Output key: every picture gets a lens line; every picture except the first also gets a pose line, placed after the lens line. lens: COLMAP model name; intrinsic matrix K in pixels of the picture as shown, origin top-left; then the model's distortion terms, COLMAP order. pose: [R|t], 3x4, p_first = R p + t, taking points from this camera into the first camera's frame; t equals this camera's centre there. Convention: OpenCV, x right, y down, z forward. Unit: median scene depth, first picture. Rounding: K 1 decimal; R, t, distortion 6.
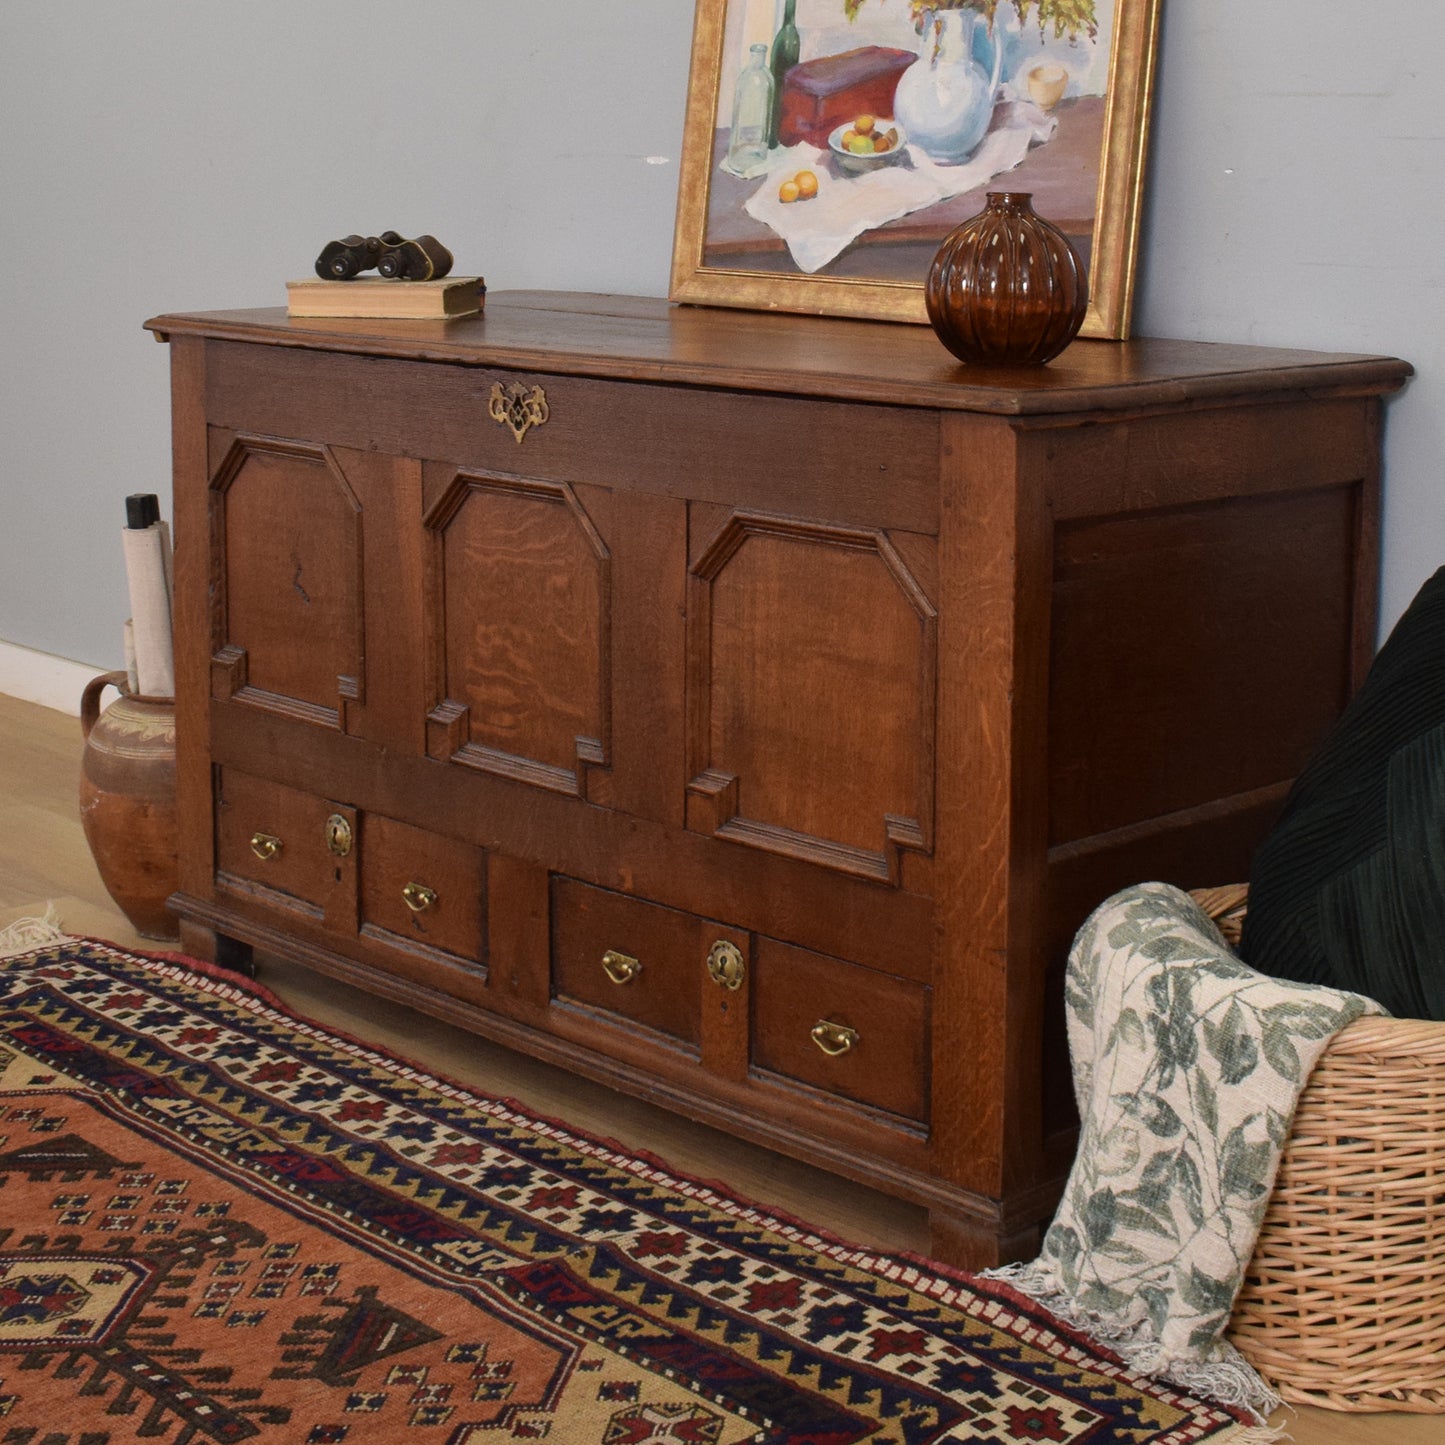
lens RADIAL K [[2753.4, 0, 645.6], [0, 2753.4, 547.4], [0, 0, 1]] dist [-0.108140, 0.000000]
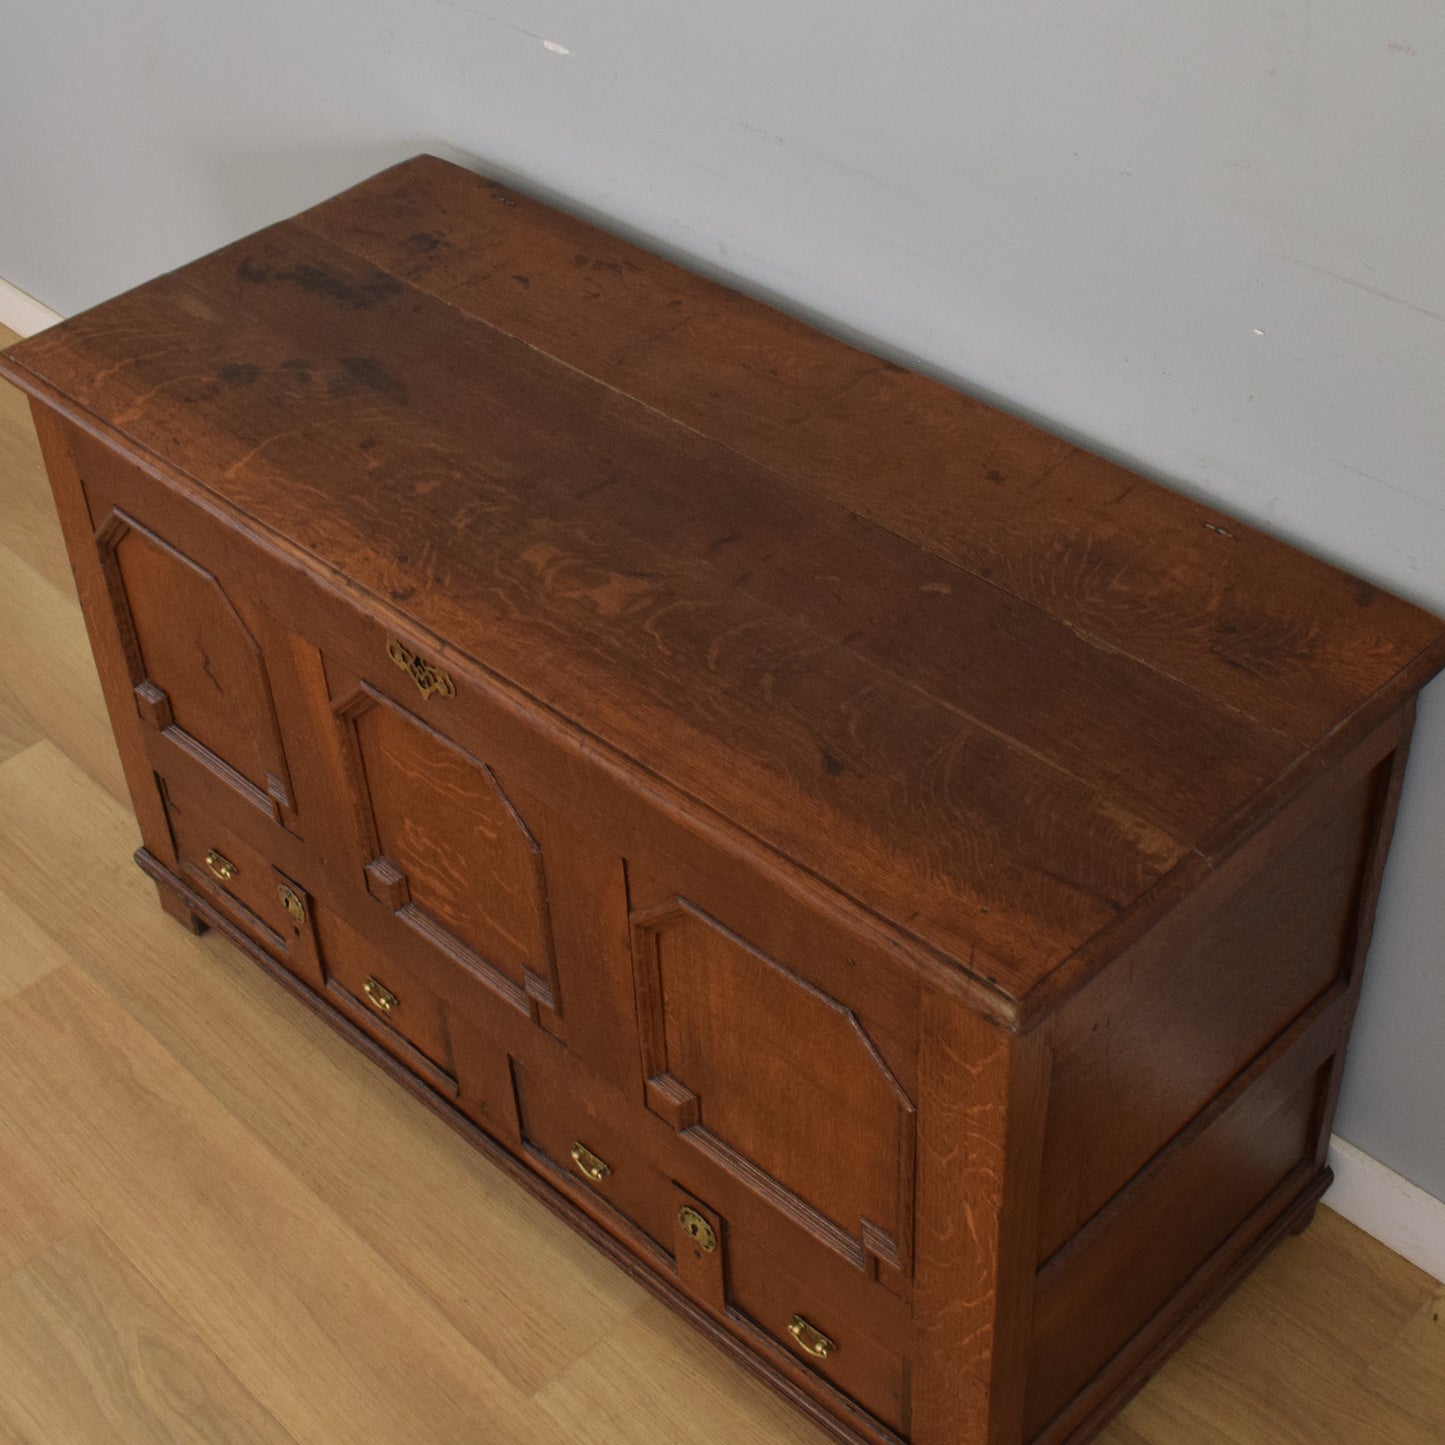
lens RADIAL K [[2241.7, 0, 638.2], [0, 2241.7, 674.5], [0, 0, 1]] dist [-0.111788, 0.000000]
pose [[0.997311, -0.071898, -0.014227, 0.032894], [0.069315, 0.862186, 0.501828, -0.408345], [-0.023814, -0.501465, 0.864850, 0.400522]]
